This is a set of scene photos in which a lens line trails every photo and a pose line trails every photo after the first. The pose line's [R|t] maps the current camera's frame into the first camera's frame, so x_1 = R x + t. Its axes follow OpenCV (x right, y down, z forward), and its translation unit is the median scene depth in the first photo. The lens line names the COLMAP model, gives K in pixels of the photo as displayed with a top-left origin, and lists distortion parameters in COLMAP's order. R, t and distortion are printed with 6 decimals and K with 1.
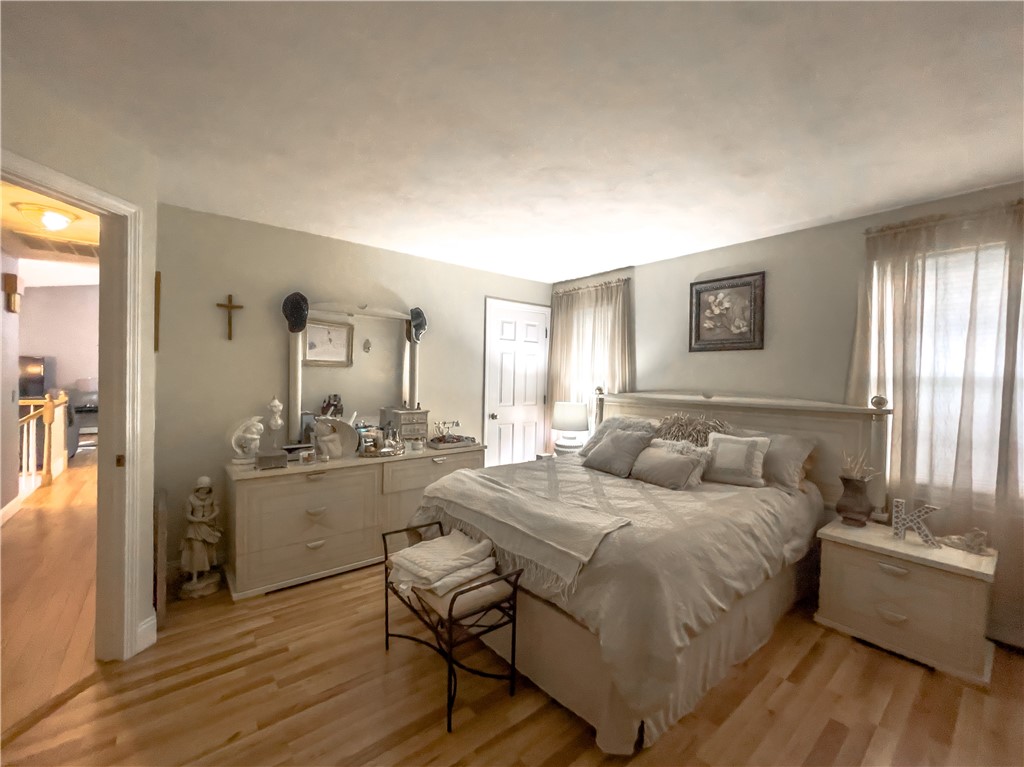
lens RADIAL K [[416.8, 0, 512.0], [0, 416.8, 383.5], [0, 0, 1]] dist [-0.021472, -0.000083]
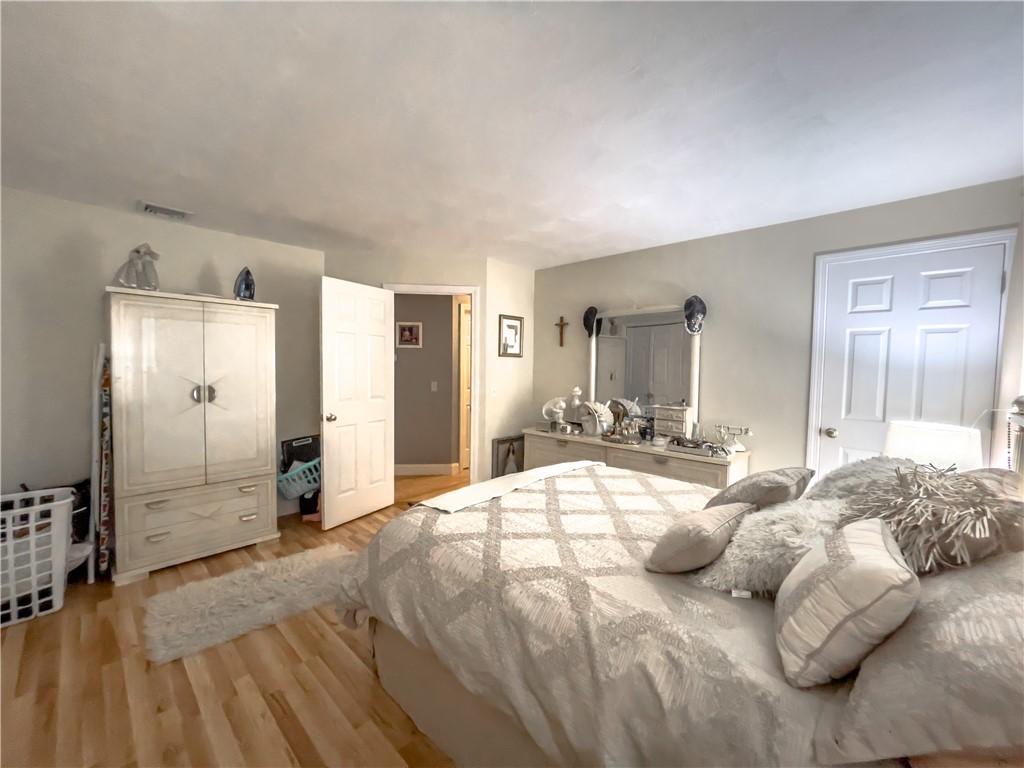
lens RADIAL K [[415.3, 0, 510.7], [0, 415.3, 380.6], [0, 0, 1]] dist [-0.010997, 0.000123]
pose [[0.119319, 0.021913, -0.992614, 0.685181], [-0.025505, 0.999494, 0.018999, -0.003392], [0.992528, 0.023049, 0.119818, 0.534026]]
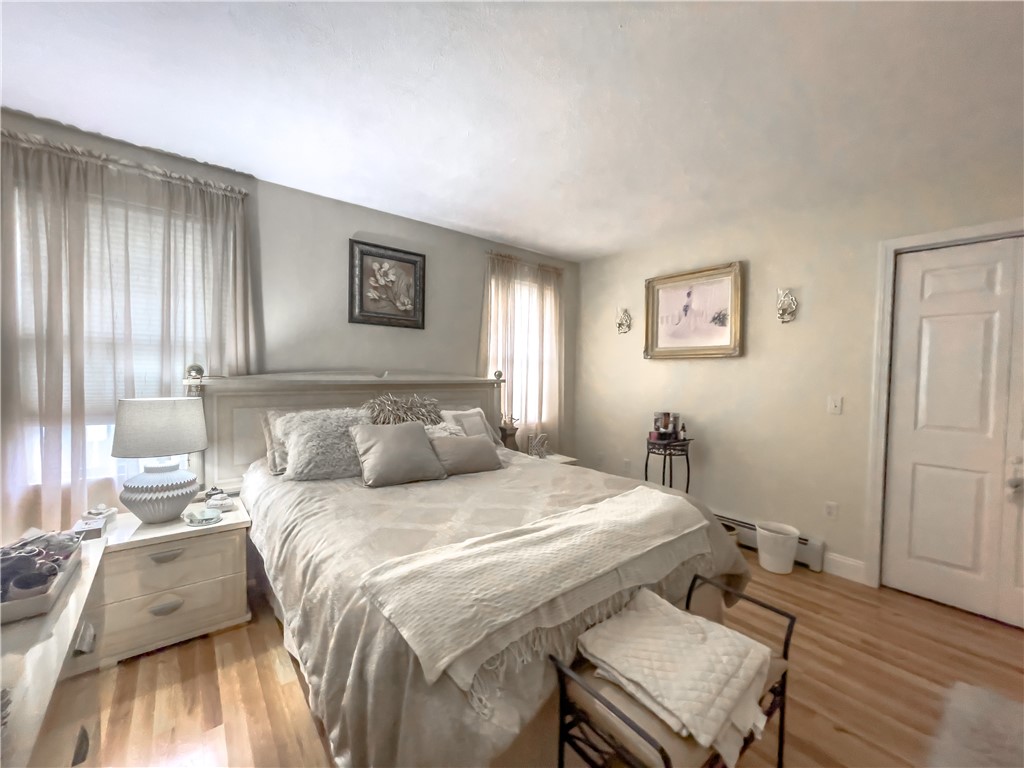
lens RADIAL K [[415.3, 0, 510.7], [0, 415.3, 380.6], [0, 0, 1]] dist [-0.010997, 0.000123]
pose [[0.011979, -0.041084, 0.999084, -0.417458], [-0.005747, 0.999136, 0.041155, 0.003674], [-0.999912, -0.006235, 0.011733, 0.698569]]
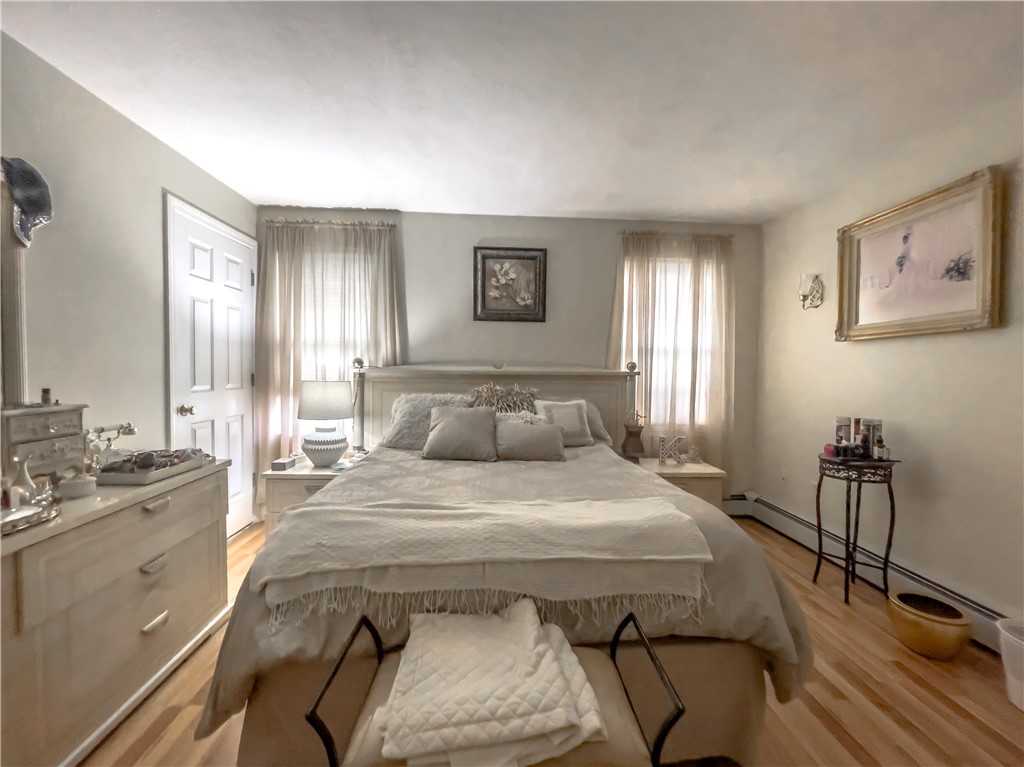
lens RADIAL K [[415.6, 0, 512.0], [0, 415.6, 383.5], [0, 0, 1]] dist [0.011905, -0.009697]
pose [[0.589112, -0.040417, 0.807040, -0.302889], [0.008660, 0.999007, 0.043709, 0.027874], [-0.808005, -0.018761, 0.588877, 0.387969]]
